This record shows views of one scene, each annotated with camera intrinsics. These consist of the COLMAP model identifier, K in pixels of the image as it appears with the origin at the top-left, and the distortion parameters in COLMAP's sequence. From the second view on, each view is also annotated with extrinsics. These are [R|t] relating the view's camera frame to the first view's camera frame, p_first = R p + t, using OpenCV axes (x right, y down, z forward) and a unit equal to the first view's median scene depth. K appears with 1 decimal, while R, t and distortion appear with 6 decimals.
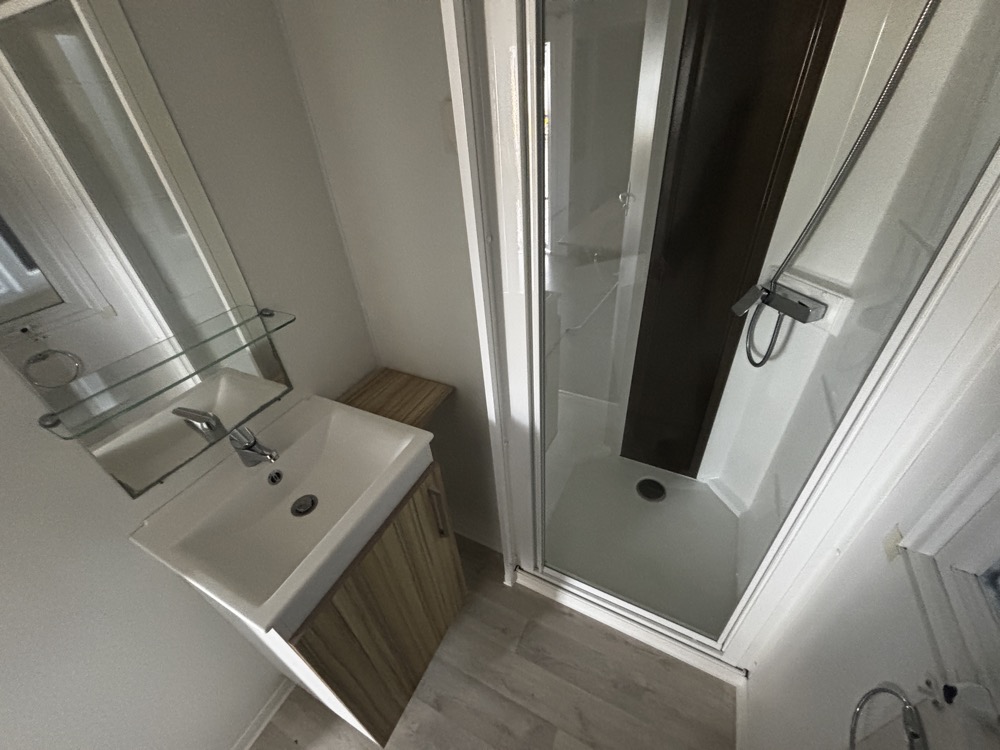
lens RADIAL K [[405.8, 0, 503.3], [0, 405.8, 374.8], [0, 0, 1]] dist [0.008432, 0.000441]
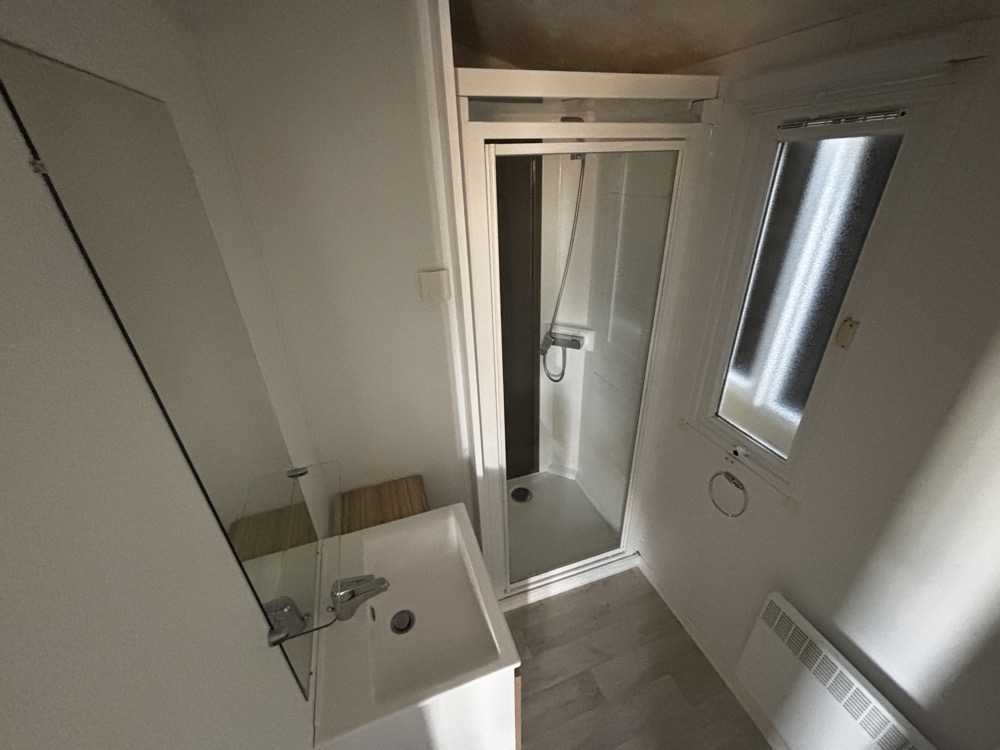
lens RADIAL K [[405.8, 0, 498.1], [0, 405.8, 377.0], [0, 0, 1]] dist [0.008432, 0.000441]
pose [[0.705769, -0.302203, 0.640752, -0.632991], [0.405140, 0.914130, -0.015112, -0.121845], [-0.581164, 0.270260, 0.767599, -0.118732]]
